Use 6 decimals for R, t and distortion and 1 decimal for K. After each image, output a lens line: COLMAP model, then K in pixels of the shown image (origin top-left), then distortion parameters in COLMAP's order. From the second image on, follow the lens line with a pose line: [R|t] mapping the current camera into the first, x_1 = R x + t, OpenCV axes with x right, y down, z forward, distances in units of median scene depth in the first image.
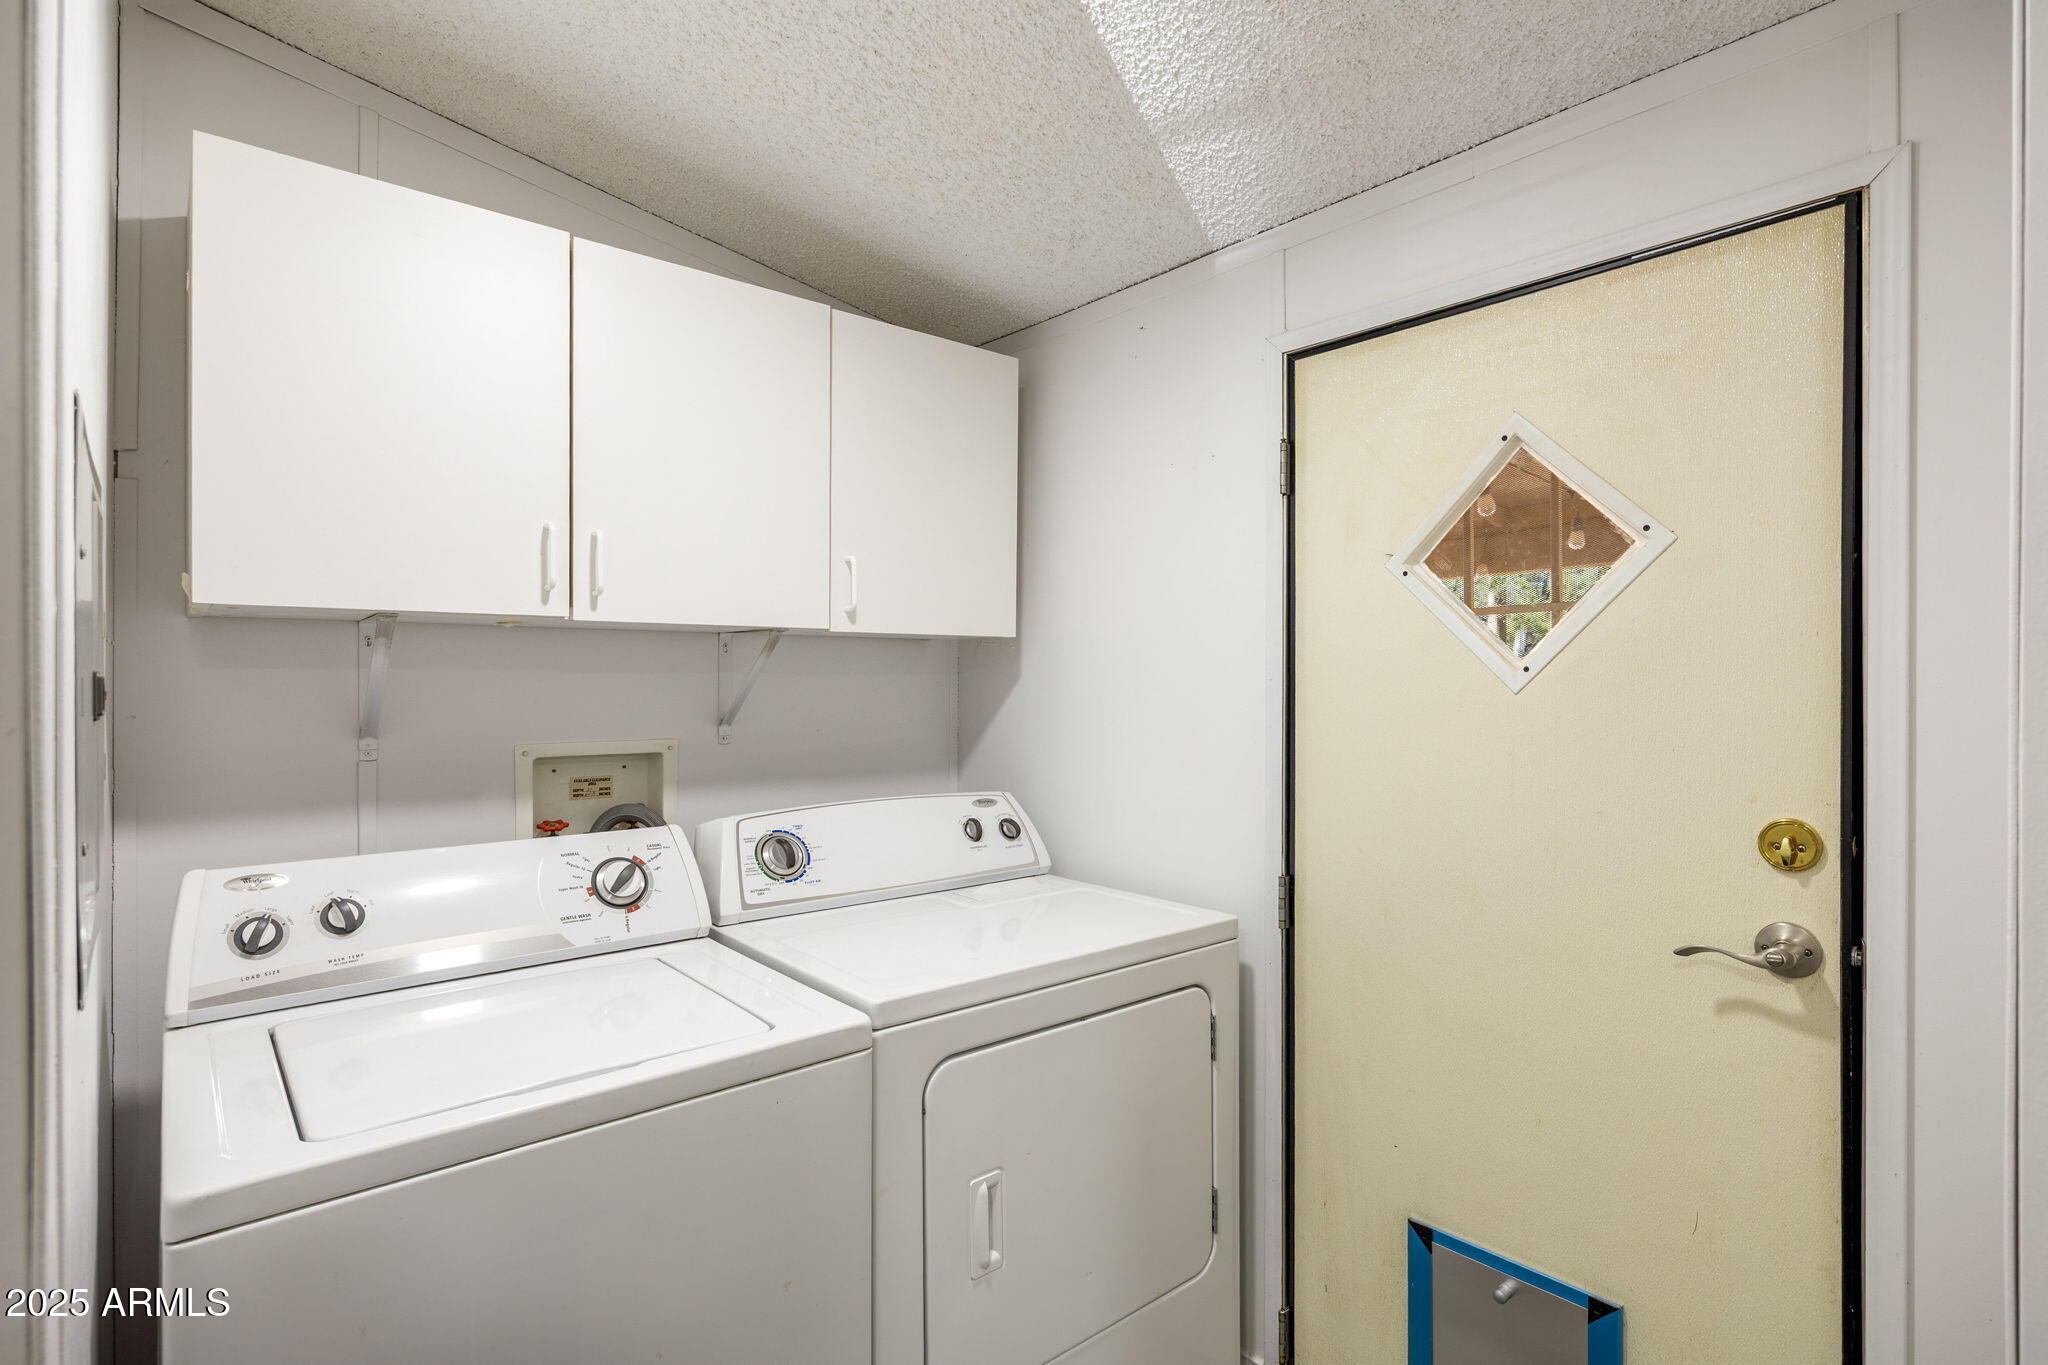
lens RADIAL K [[1042.2, 0, 1023.6], [0, 1042.2, 689.2], [0, 0, 1]] dist [-0.000615, -0.000149]
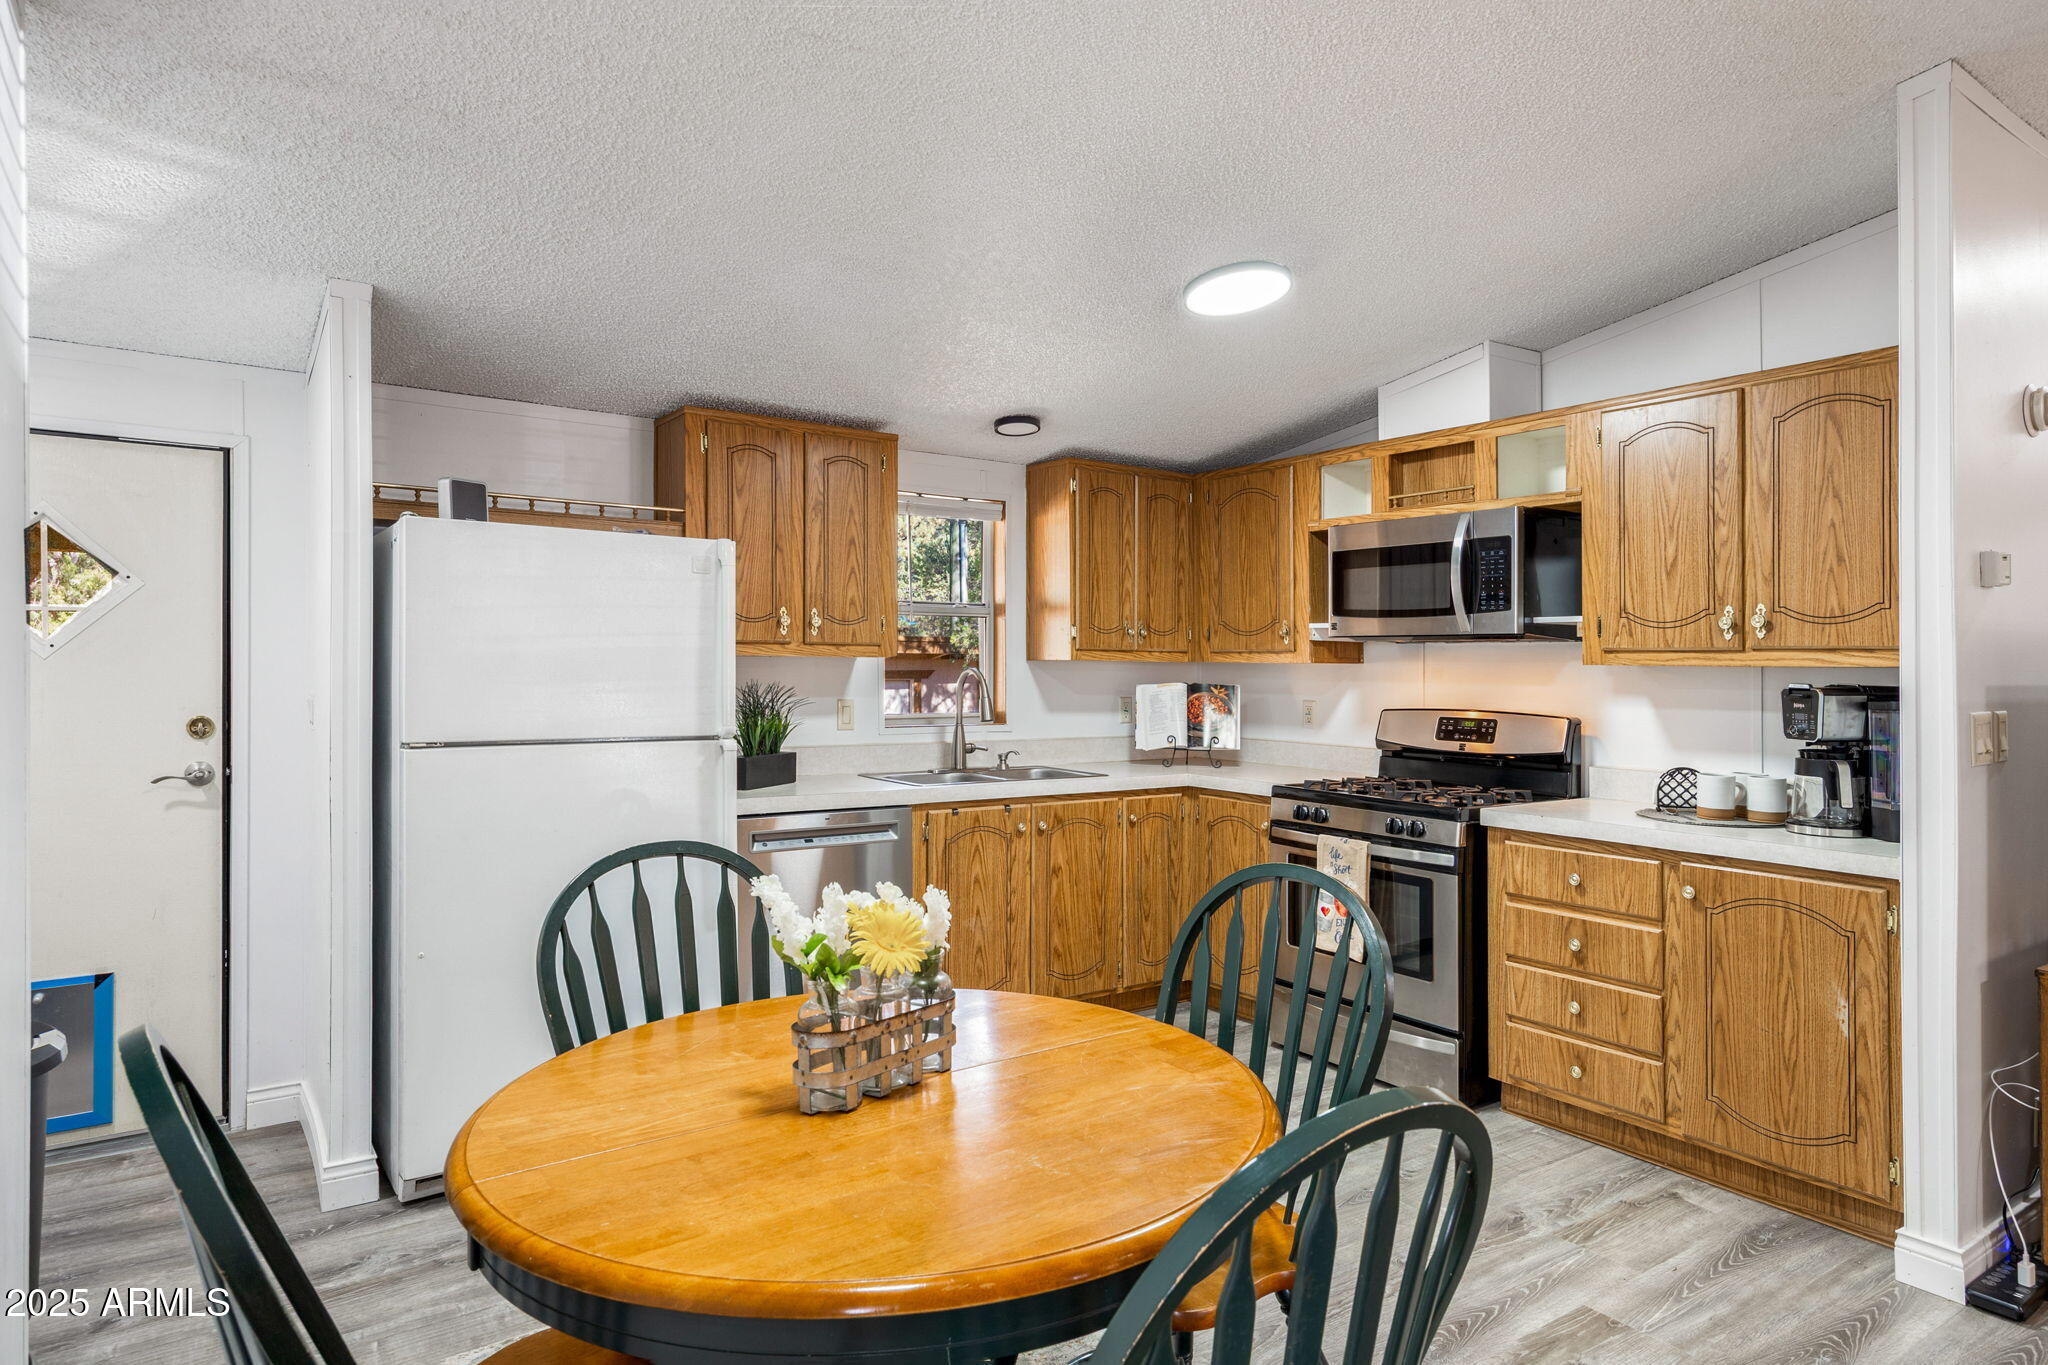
lens RADIAL K [[1203.5, 0, 1038.9], [0, 1203.5, 666.8], [0, 0, 1]] dist [0.014248, -0.001220]
pose [[0.108663, 0.001611, 0.994077, -1.353865], [-0.000854, 0.999998, -0.001527, 0.016374], [-0.994078, -0.000683, 0.108664, -0.881922]]
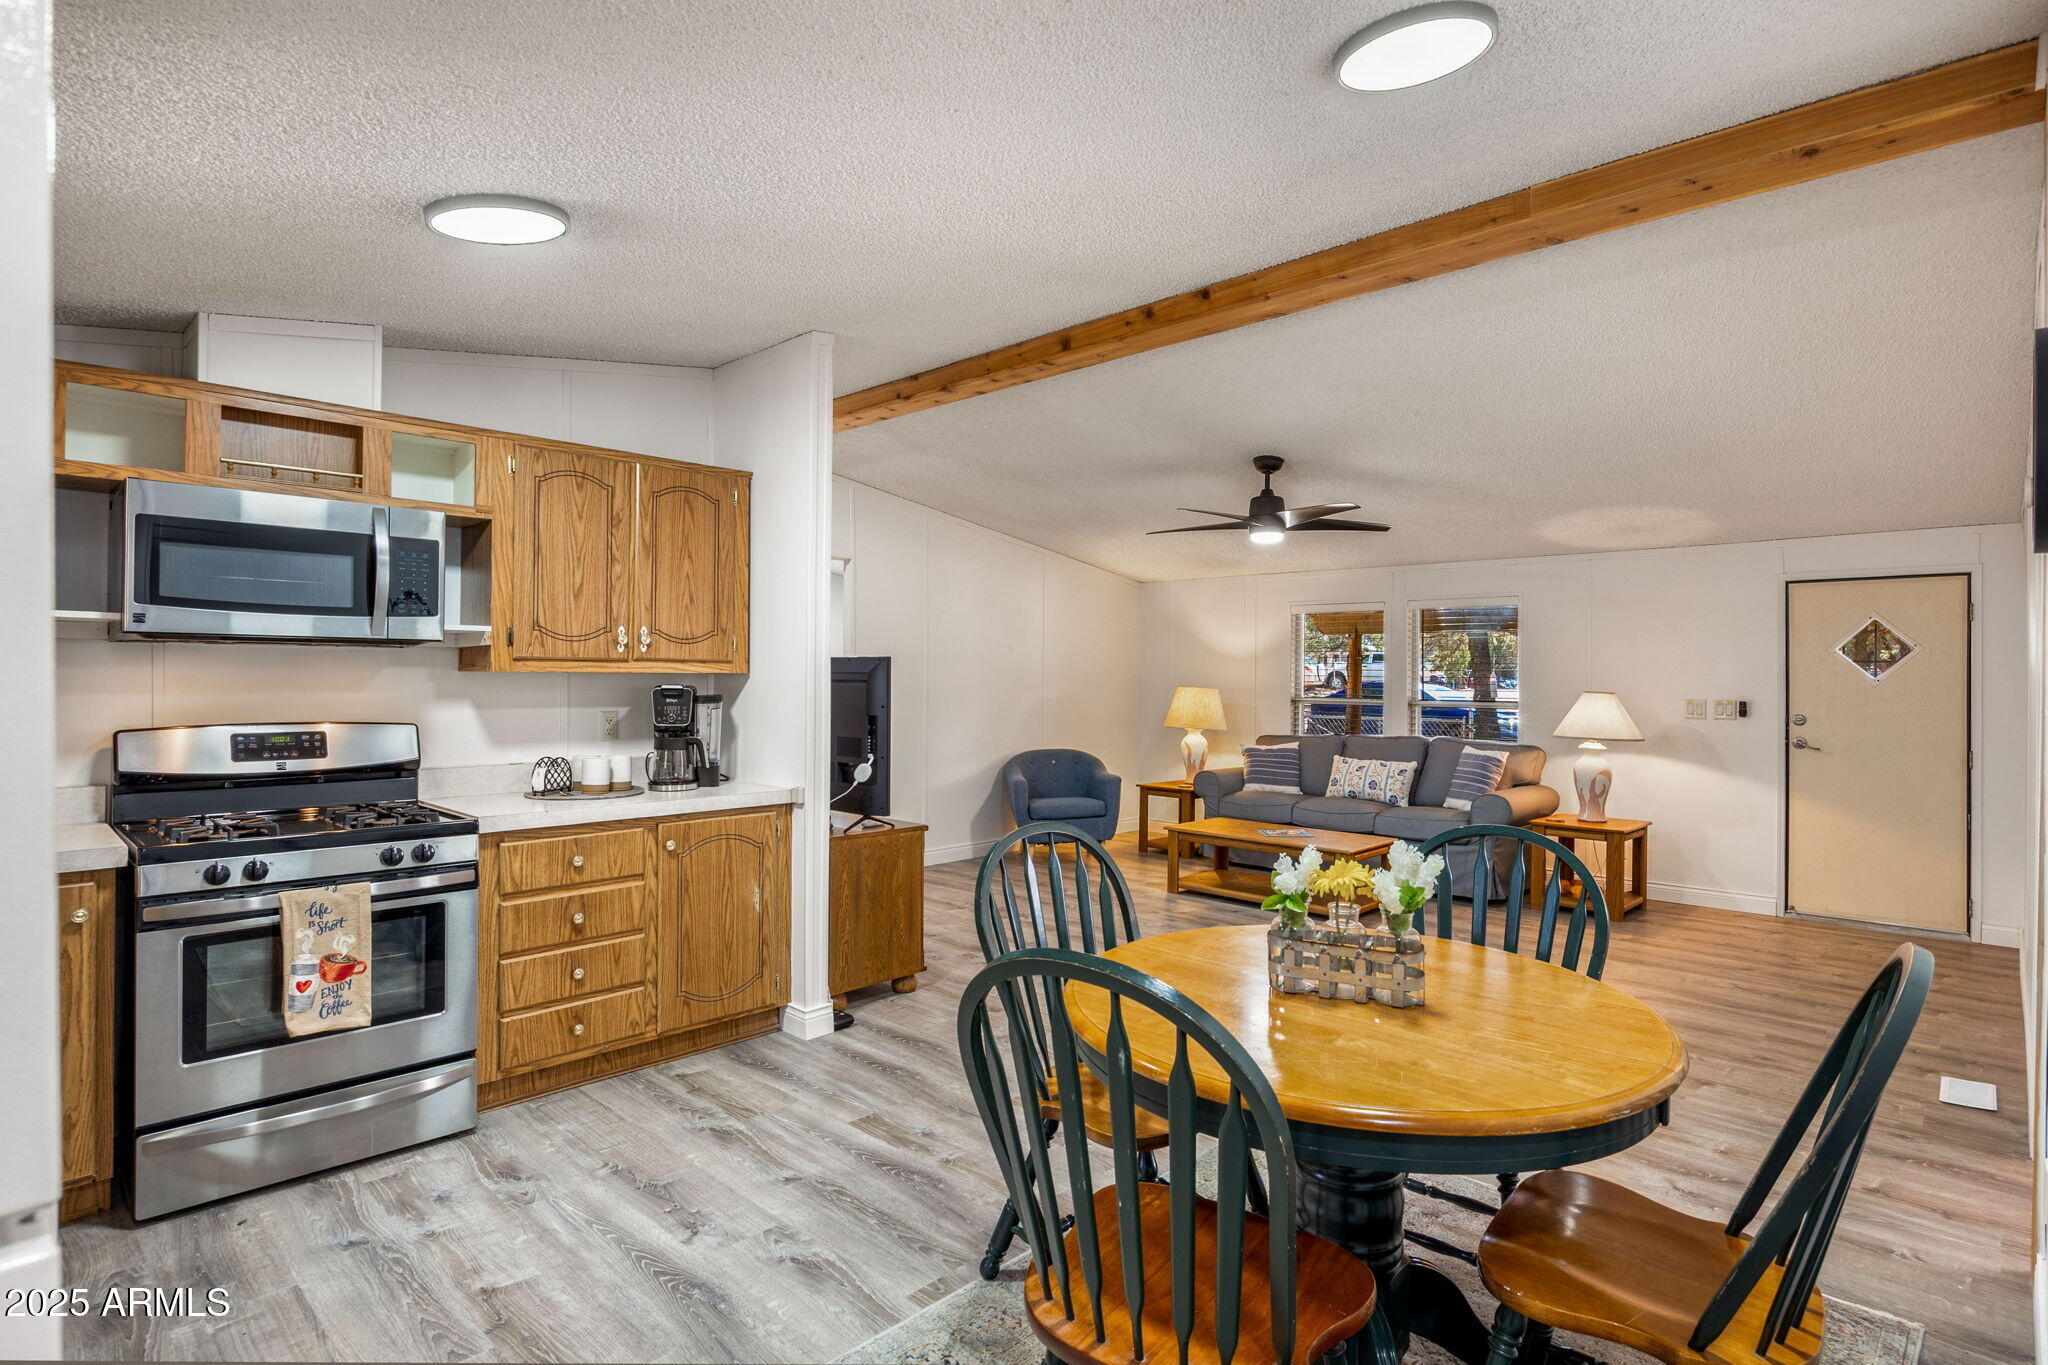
lens RADIAL K [[1032.8, 0, 1018.6], [0, 1032.8, 663.5], [0, 0, 1]] dist [-0.000731, -0.000261]
pose [[-0.997070, -0.003669, -0.076407, 0.123767], [-0.003358, 0.999986, -0.004189, -0.002653], [0.076421, -0.003920, -0.997068, 0.524326]]
